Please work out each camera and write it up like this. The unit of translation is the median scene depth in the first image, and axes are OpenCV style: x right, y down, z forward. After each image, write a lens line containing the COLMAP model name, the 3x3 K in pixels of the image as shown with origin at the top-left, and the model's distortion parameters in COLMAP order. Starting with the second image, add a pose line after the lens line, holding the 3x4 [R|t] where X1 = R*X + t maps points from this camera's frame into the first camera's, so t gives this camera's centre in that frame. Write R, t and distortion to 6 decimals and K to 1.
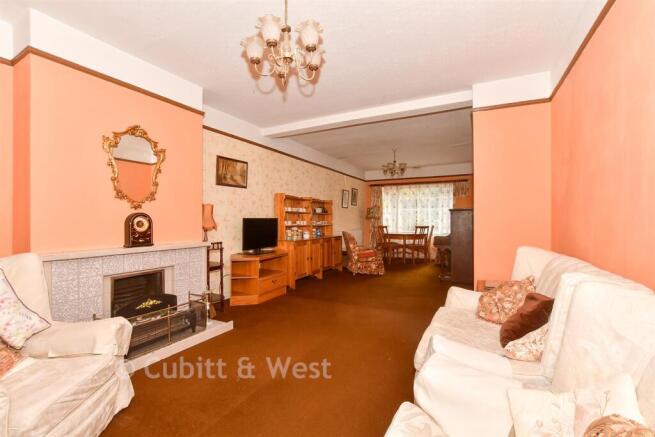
lens RADIAL K [[290.4, 0, 325.4], [0, 290.4, 218.0], [0, 0, 1]] dist [0.001467, 0.000146]
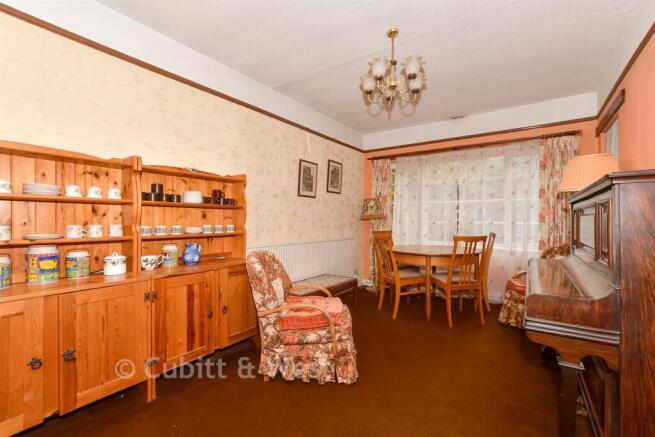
lens RADIAL K [[290.4, 0, 330.0], [0, 290.4, 220.8], [0, 0, 1]] dist [0.001467, 0.000146]
pose [[0.992886, 0.003998, -0.118998, 0.165502], [-0.003009, 0.999959, 0.008490, 0.001778], [0.119027, -0.008071, 0.992858, 0.510166]]
